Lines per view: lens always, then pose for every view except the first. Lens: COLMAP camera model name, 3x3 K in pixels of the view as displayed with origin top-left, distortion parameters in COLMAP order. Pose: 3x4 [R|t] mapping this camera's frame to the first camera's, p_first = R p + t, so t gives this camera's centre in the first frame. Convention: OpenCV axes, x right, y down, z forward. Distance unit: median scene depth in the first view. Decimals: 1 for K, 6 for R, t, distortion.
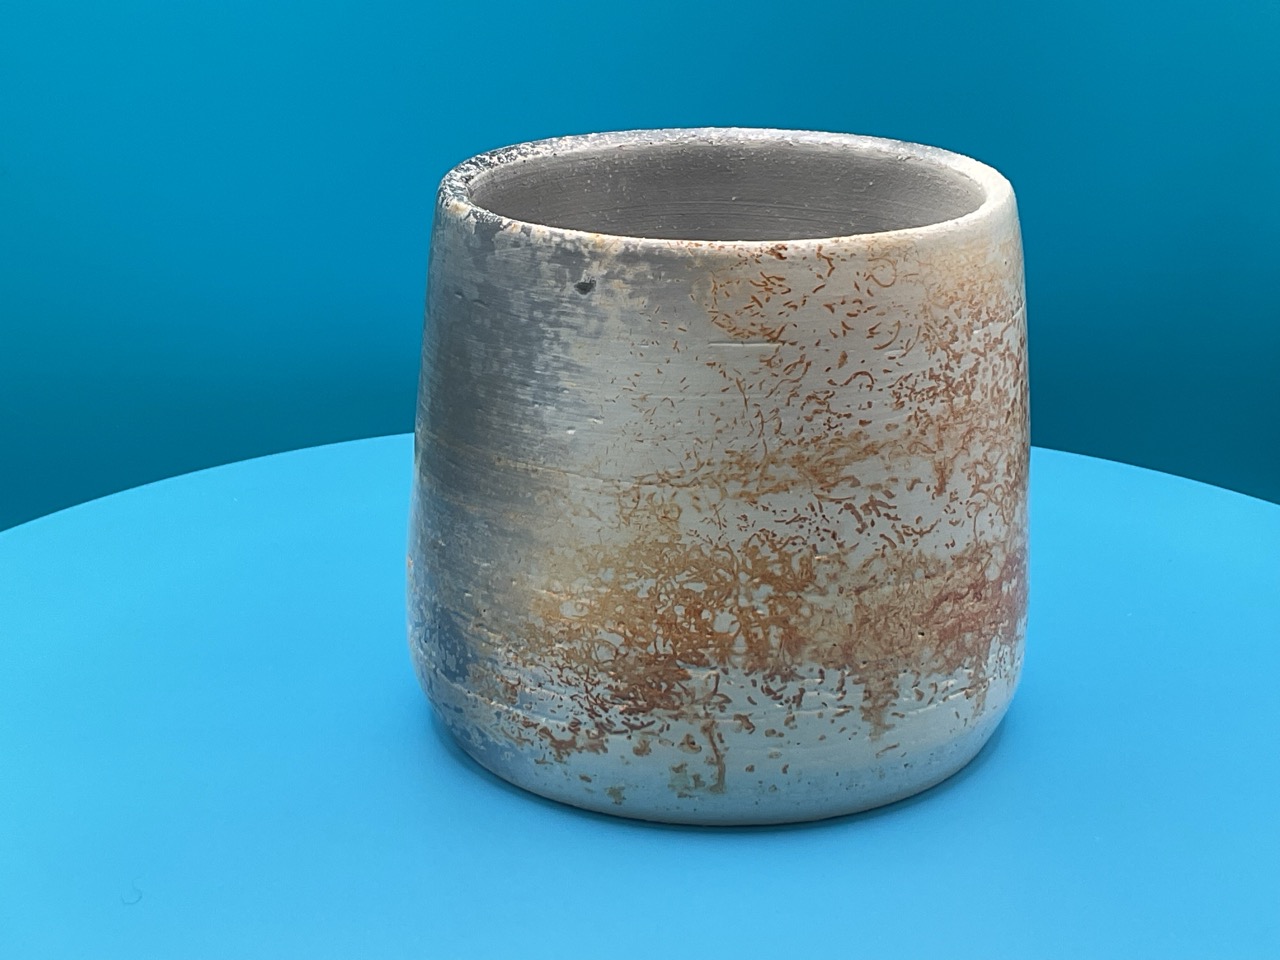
lens RADIAL K [[2113.2, 0, 638.0], [0, 2113.2, 480.2], [0, 0, 1]] dist [0.081562, 0.000000]
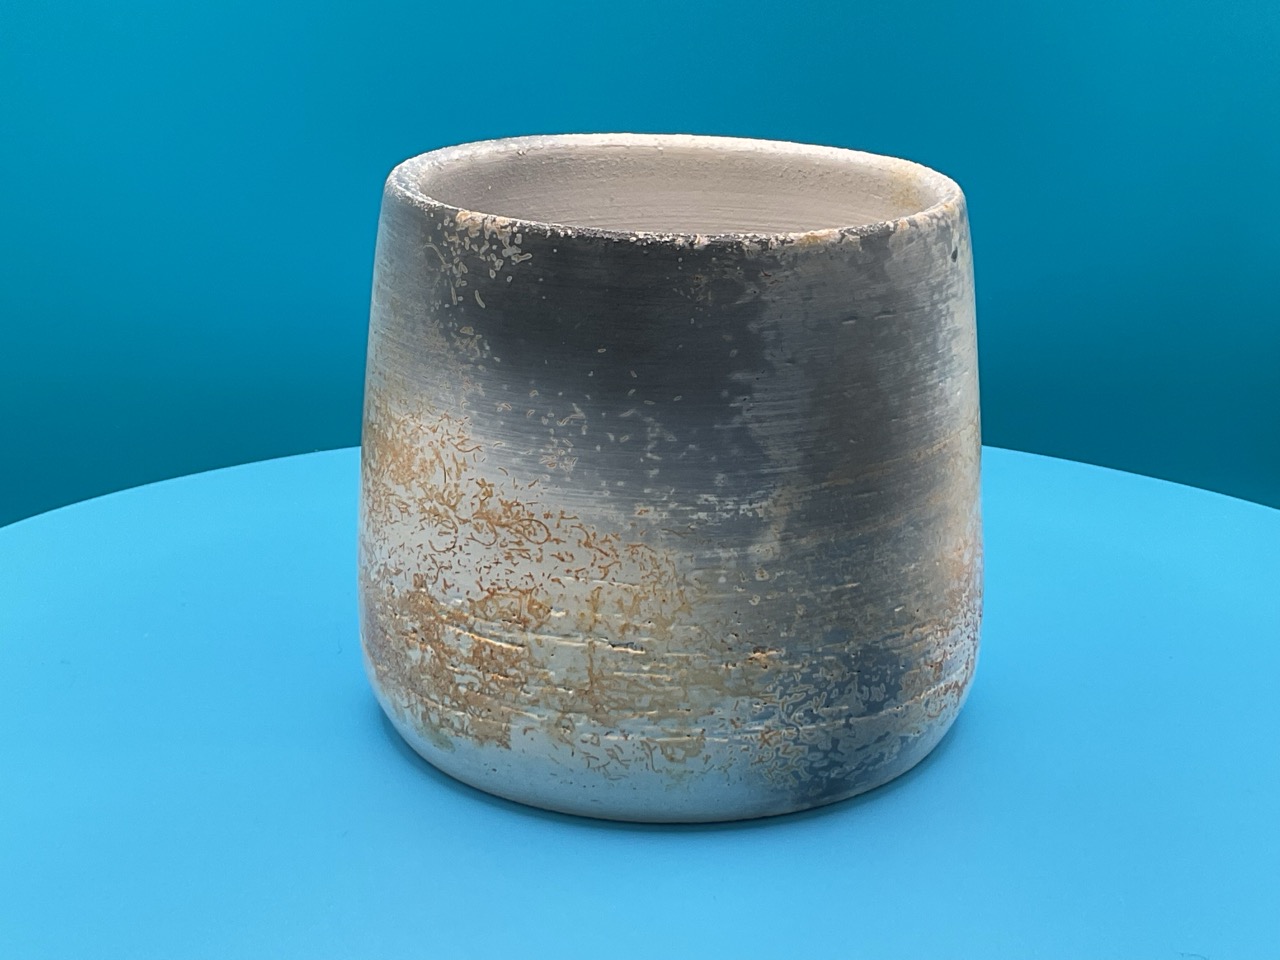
lens RADIAL K [[2113.2, 0, 636.0], [0, 2113.2, 480.9], [0, 0, 1]] dist [0.081562, 0.000000]
pose [[0.001922, -0.314350, 0.949305, -1.047760], [0.312734, 0.901879, 0.298012, -0.348197], [-0.949839, 0.296307, 0.100041, 1.052397]]
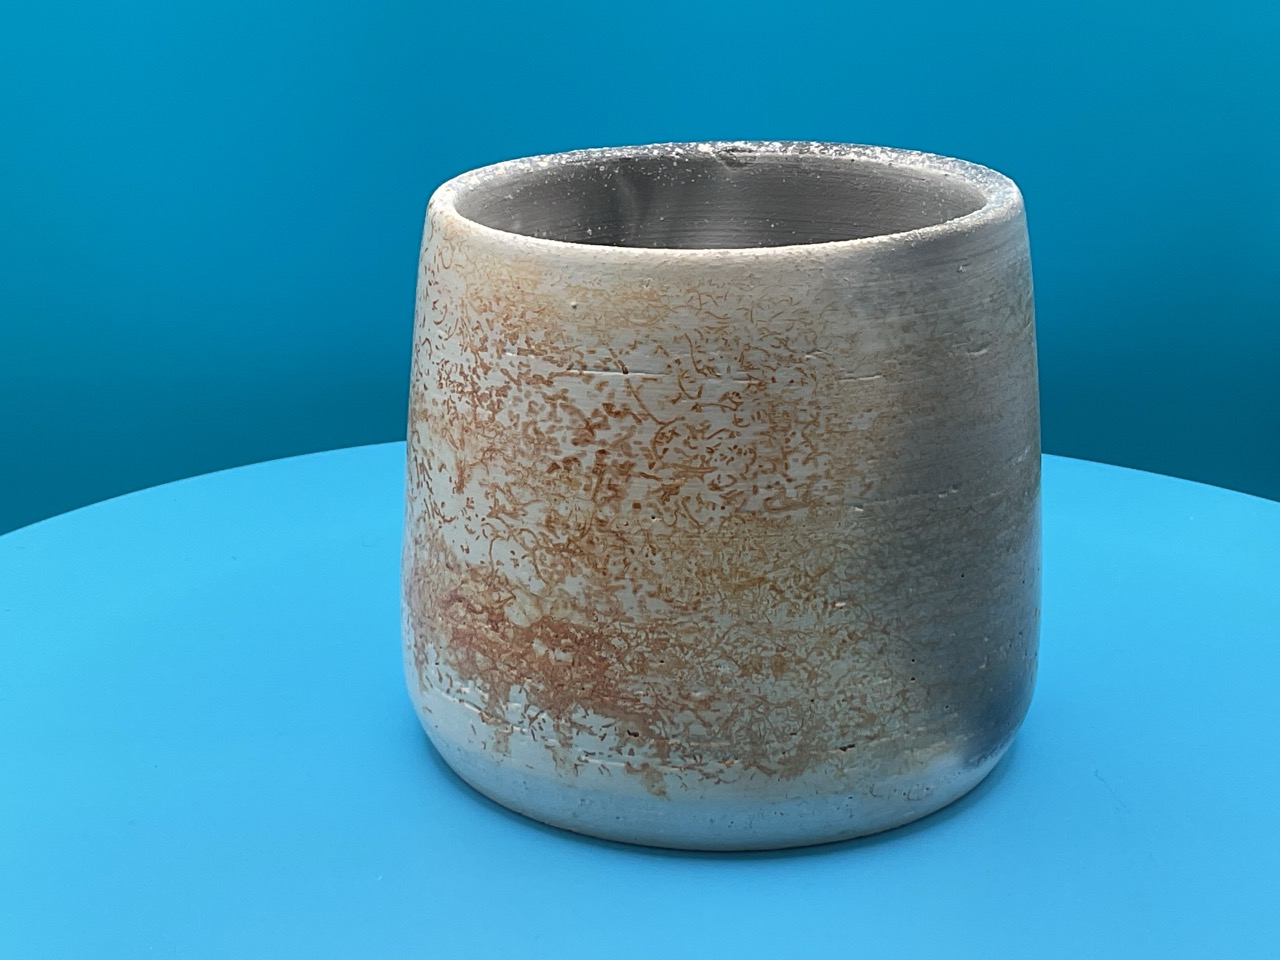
lens RADIAL K [[2113.2, 0, 640.0], [0, 2113.2, 478.5], [0, 0, 1]] dist [0.081562, 0.000000]
pose [[0.001431, 0.312461, -0.949930, 1.066313], [-0.315705, 0.901490, 0.296052, -0.315277], [0.948856, 0.299473, 0.099936, 0.955528]]
